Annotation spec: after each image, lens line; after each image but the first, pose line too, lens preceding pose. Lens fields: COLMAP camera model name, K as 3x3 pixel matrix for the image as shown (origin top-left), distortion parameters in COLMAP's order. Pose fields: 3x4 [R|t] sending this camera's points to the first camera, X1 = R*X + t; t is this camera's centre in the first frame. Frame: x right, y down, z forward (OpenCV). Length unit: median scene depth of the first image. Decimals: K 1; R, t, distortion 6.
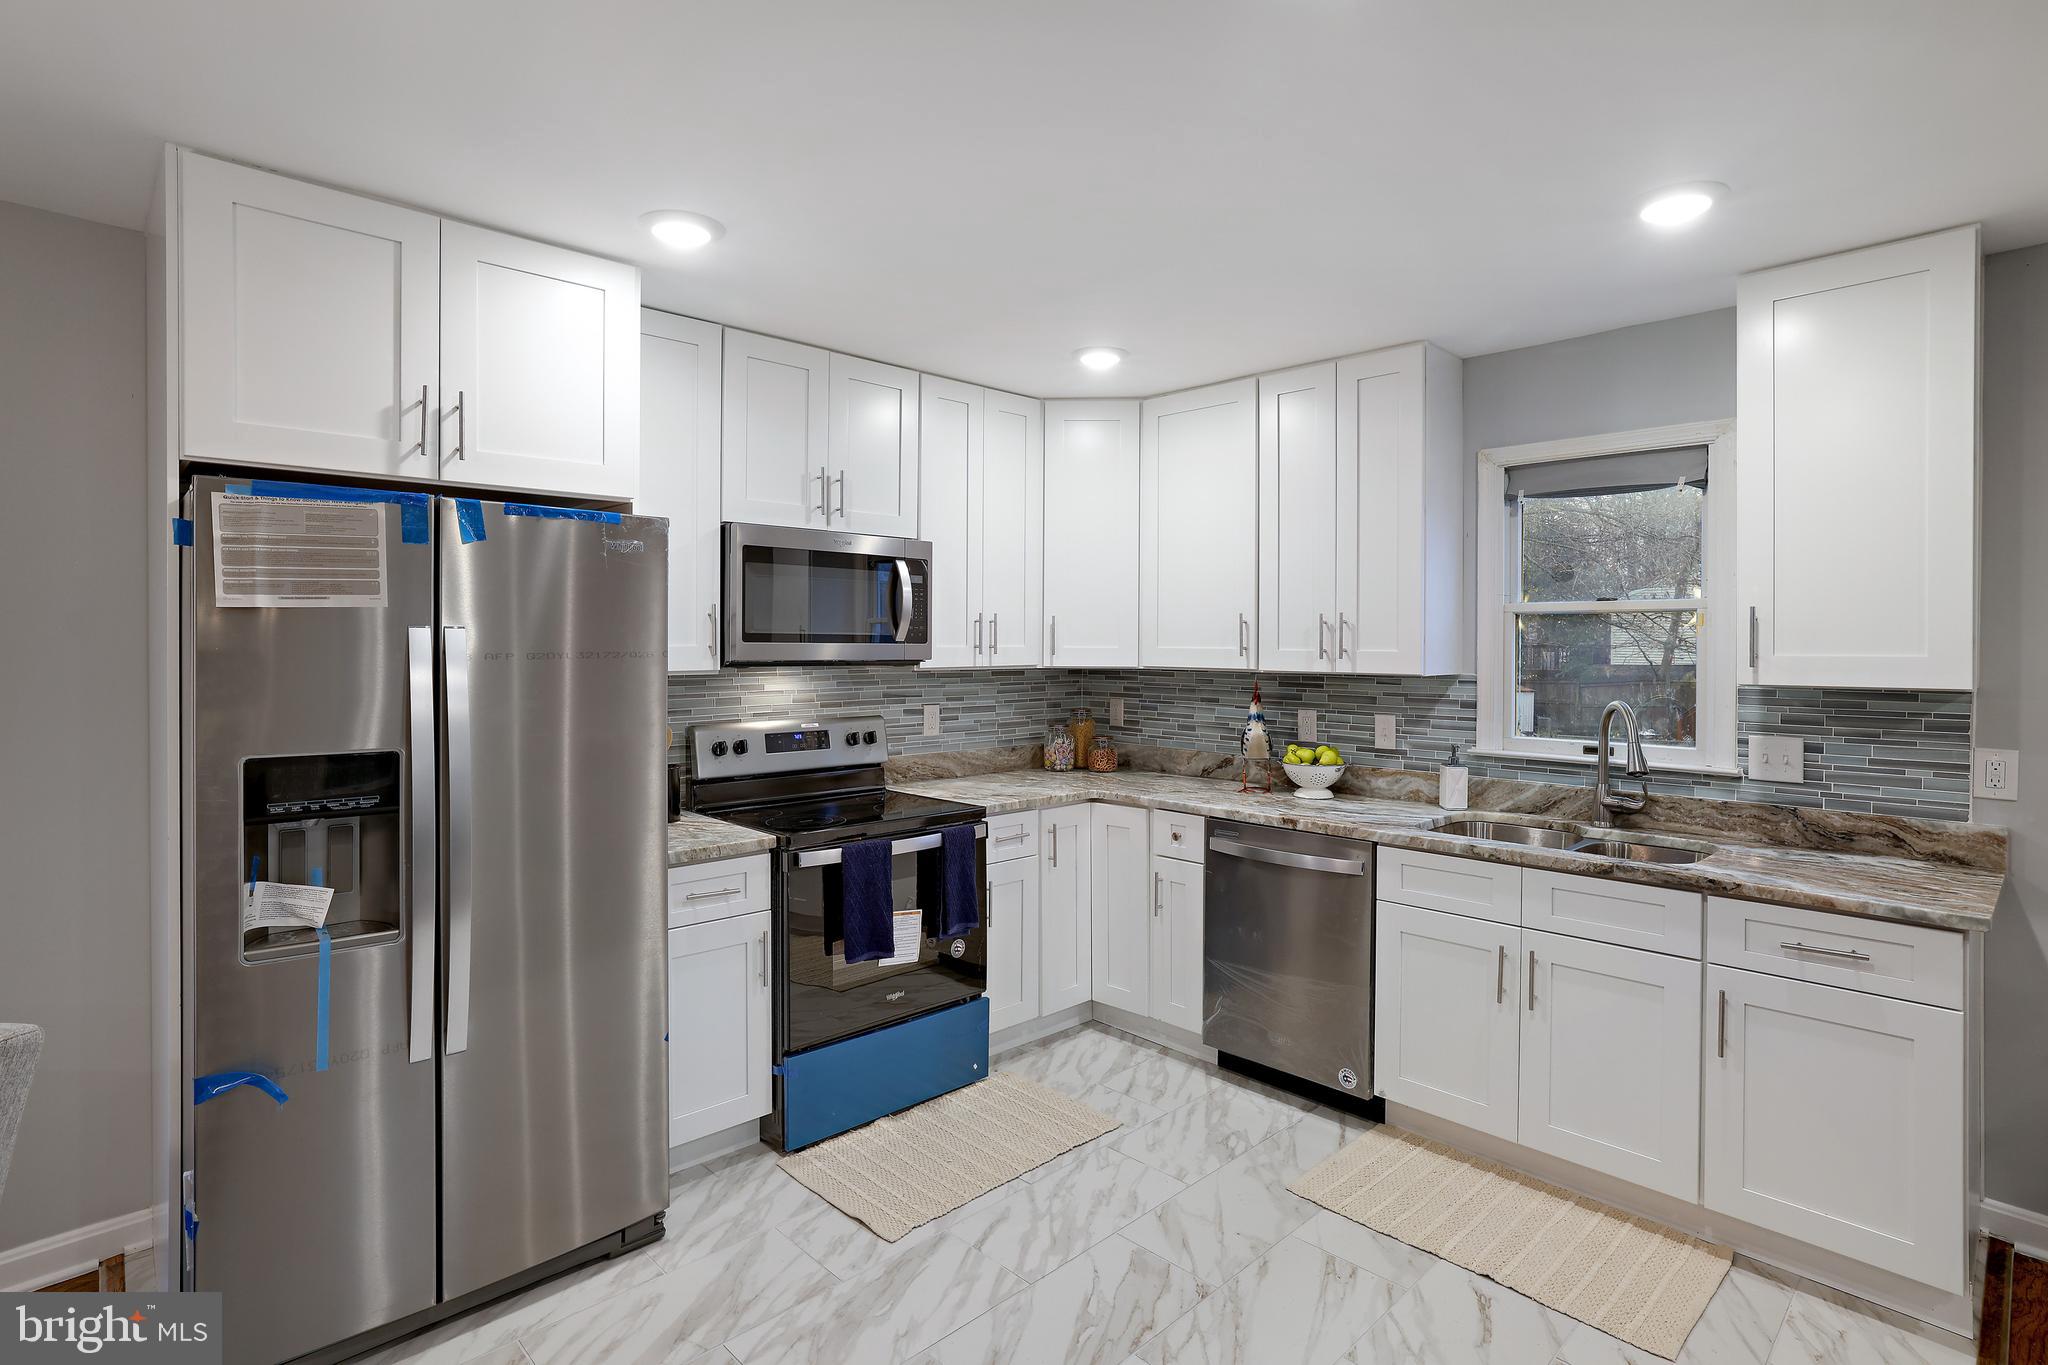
lens RADIAL K [[1050.7, 0, 996.2], [0, 1050.7, 652.7], [0, 0, 1]] dist [-0.034375, 0.013533]
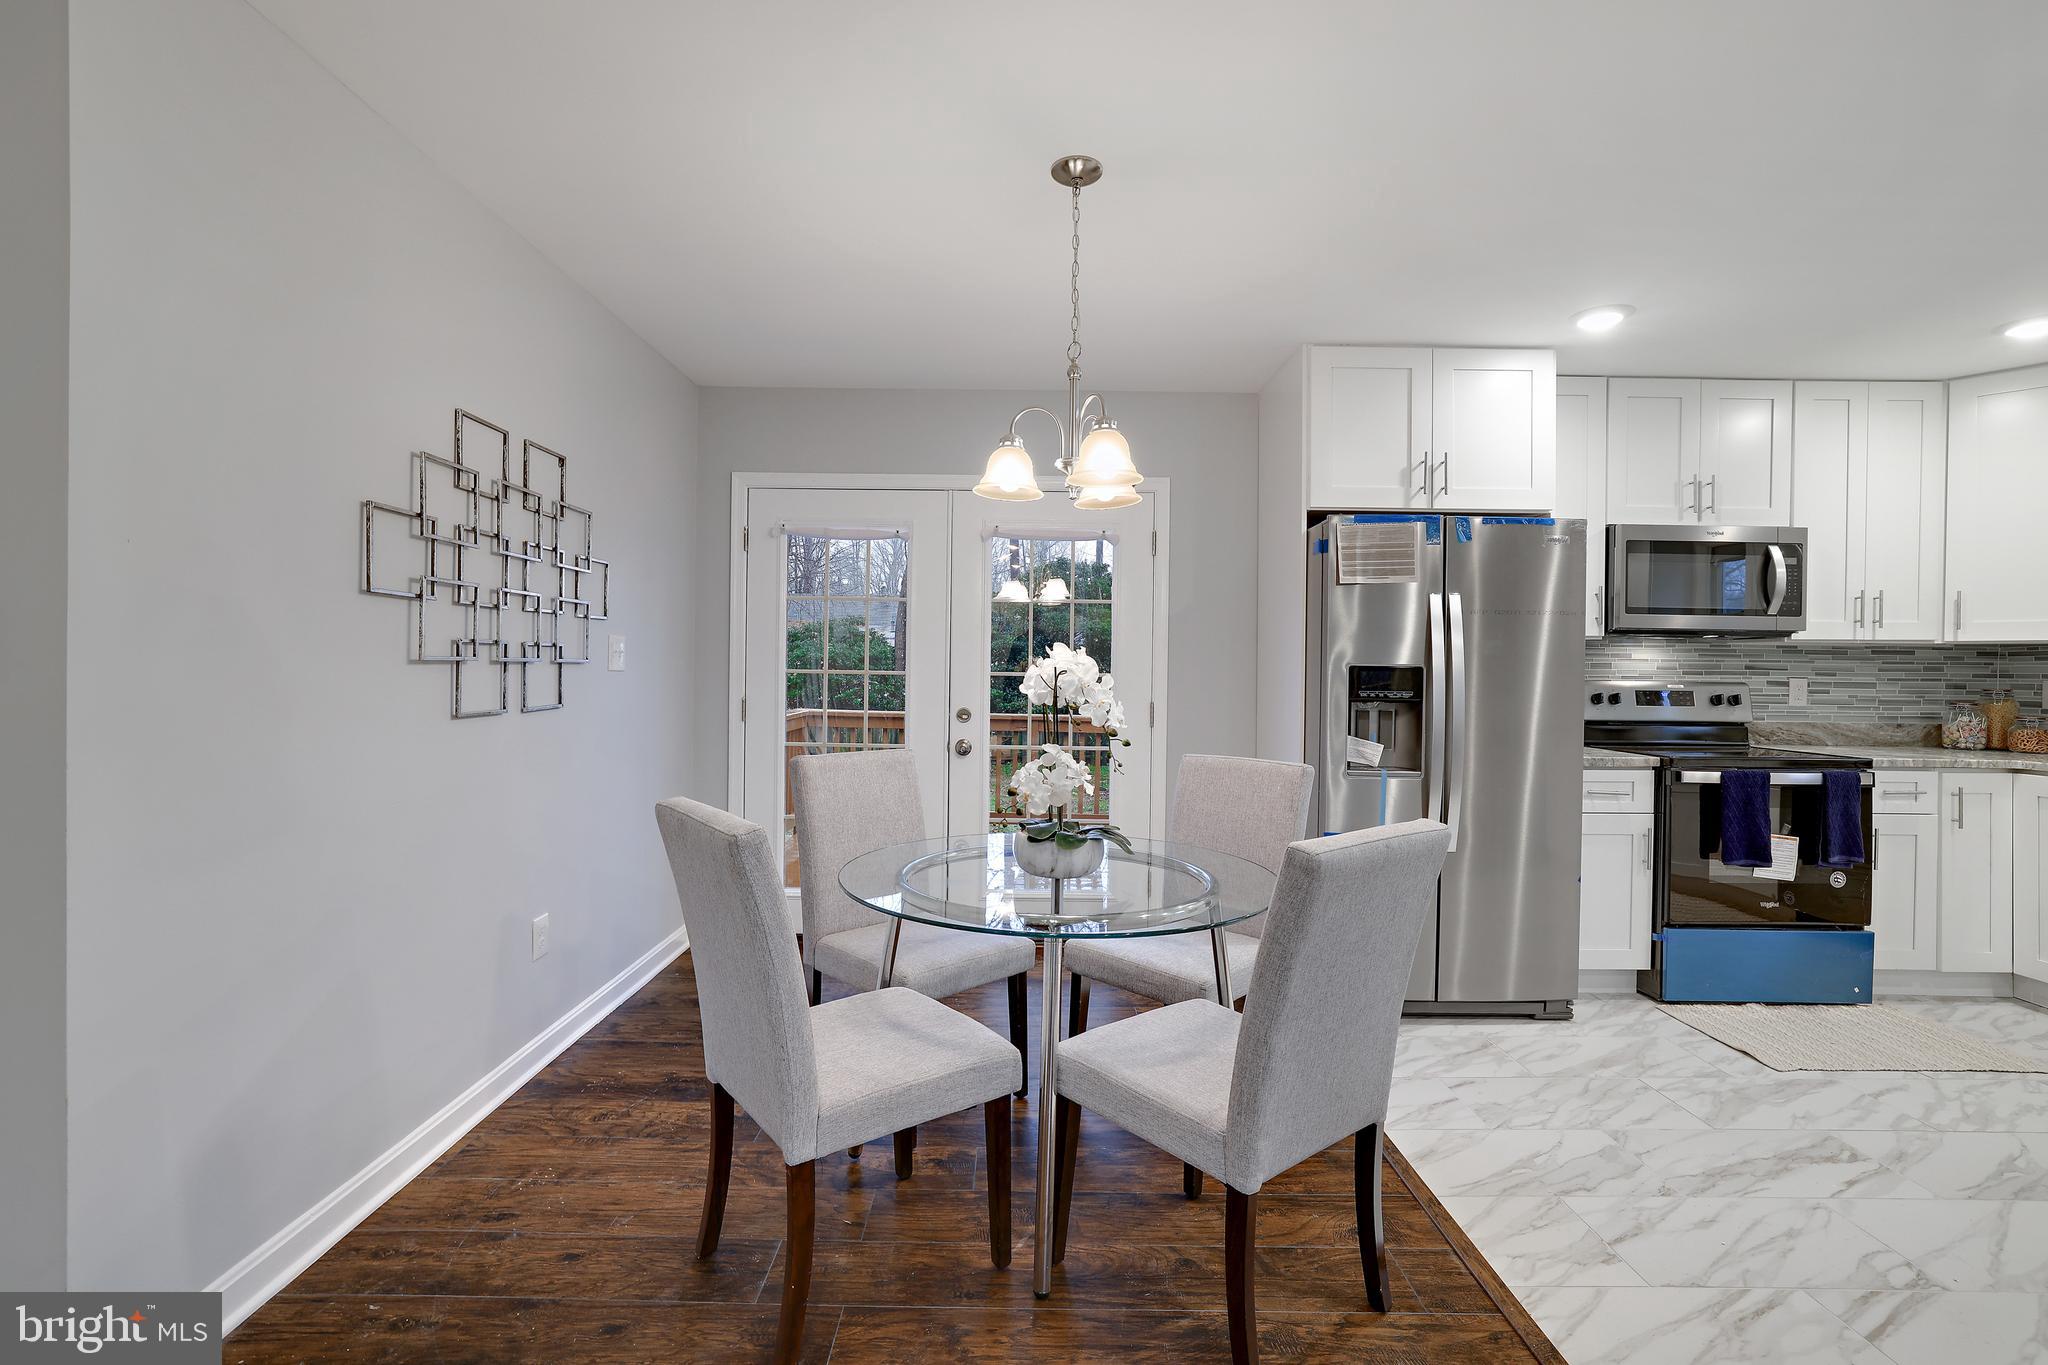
lens RADIAL K [[895.2, 0, 1010.8], [0, 895.2, 677.8], [0, 0, 1]] dist [-0.023967, 0.010238]
pose [[0.729849, 0.008663, -0.683553, -0.039751], [-0.009249, 0.999953, 0.002797, 0.070738], [0.683546, 0.004281, 0.729895, -0.327625]]
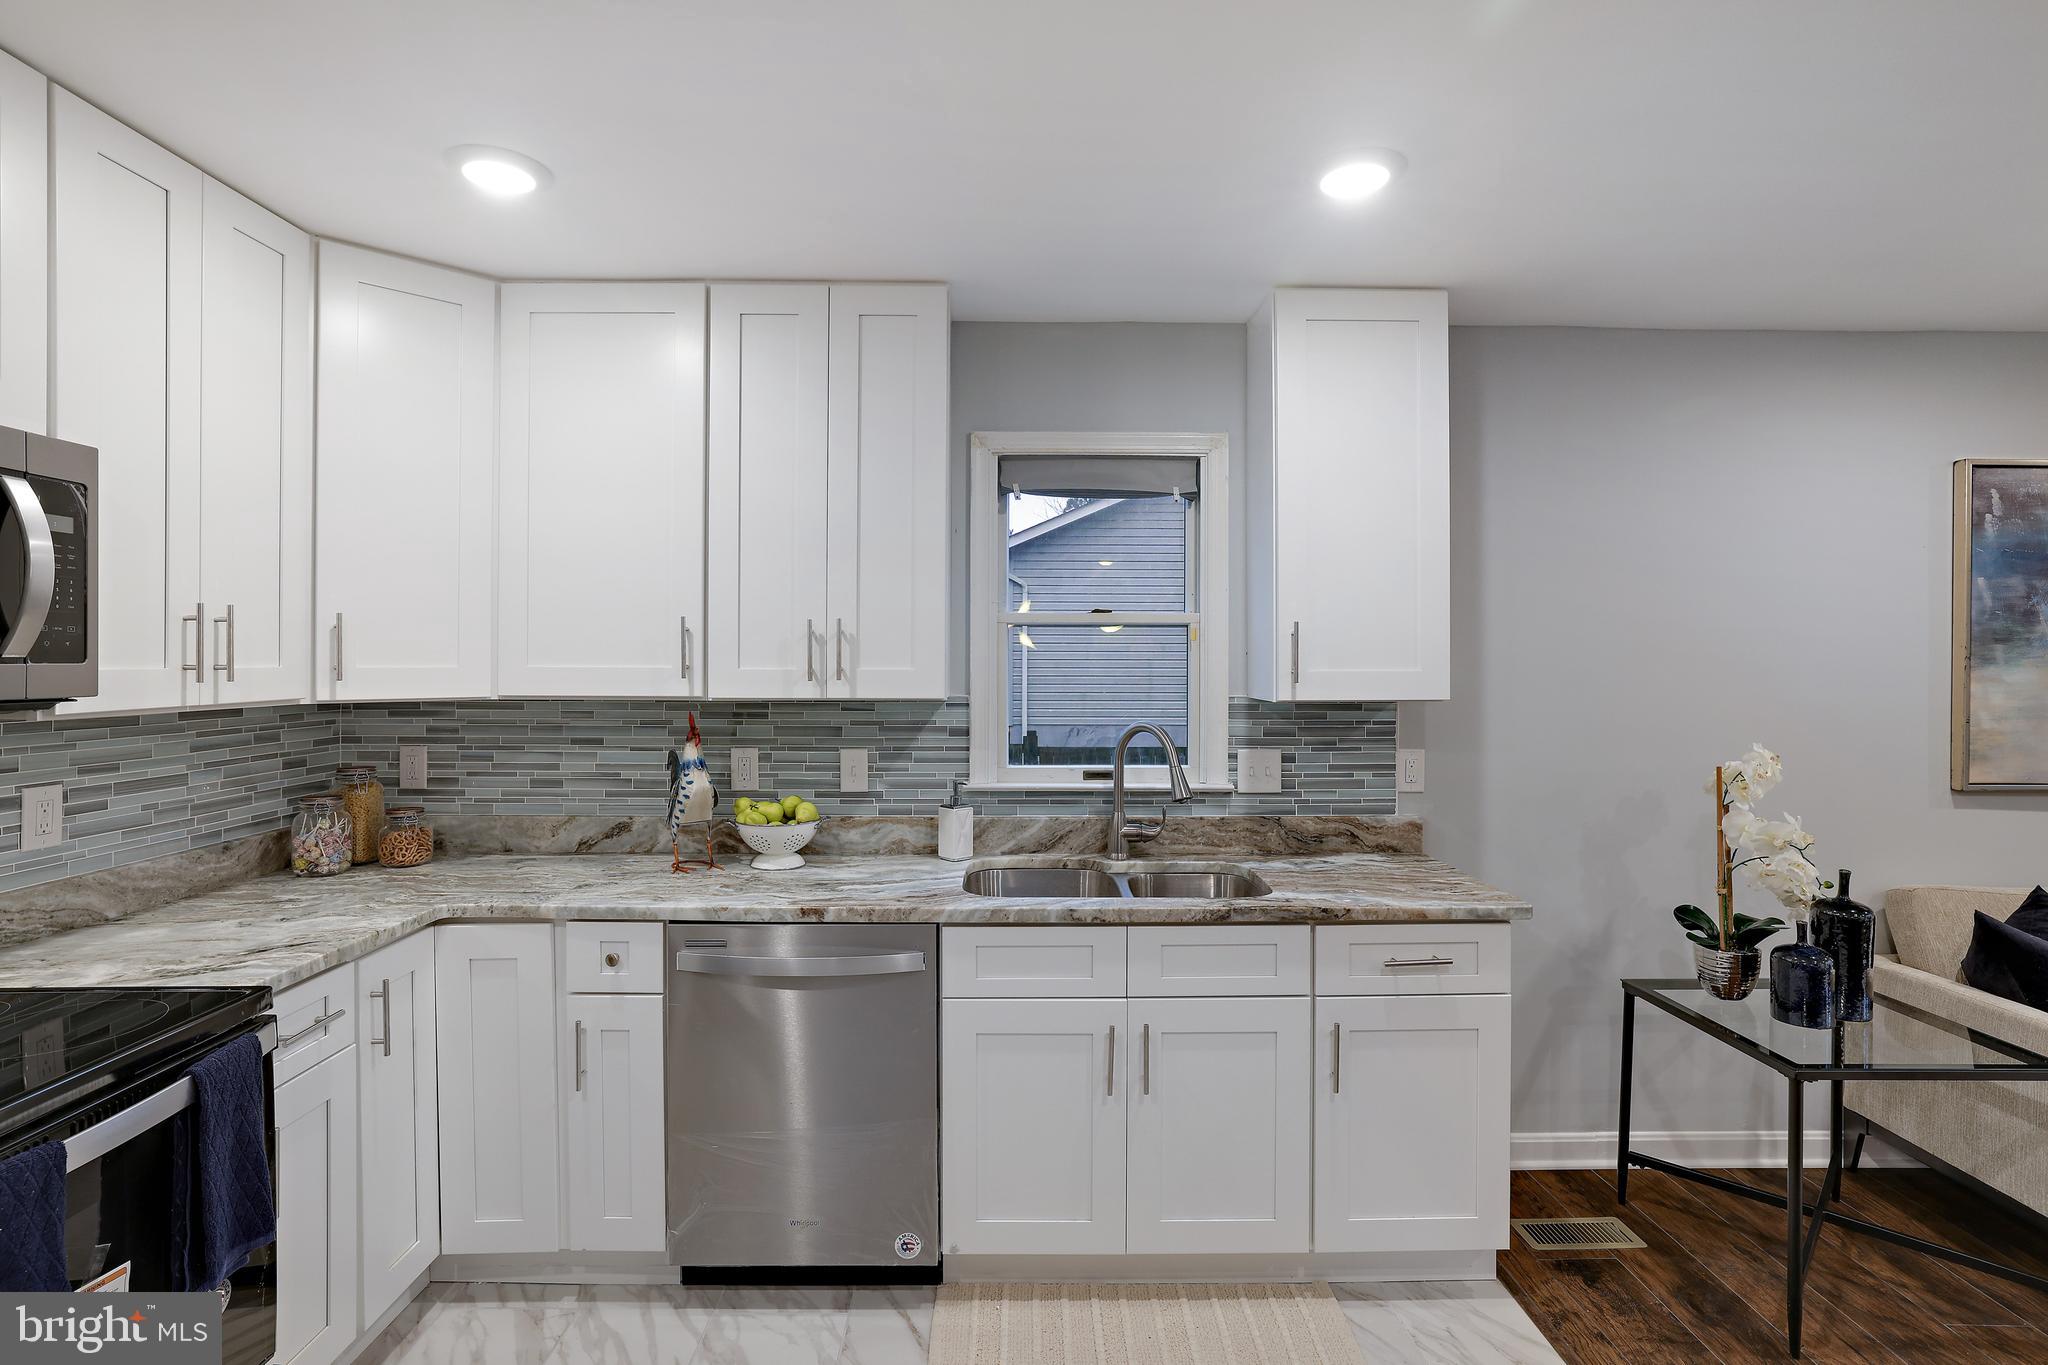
lens RADIAL K [[1050.7, 0, 1098.0], [0, 1050.7, 661.9], [0, 0, 1]] dist [-0.034375, 0.013533]
pose [[0.661209, -0.003982, 0.750192, -0.125212], [0.007871, 0.999968, -0.001630, -0.005100], [-0.750161, 0.006982, 0.661218, 0.398237]]
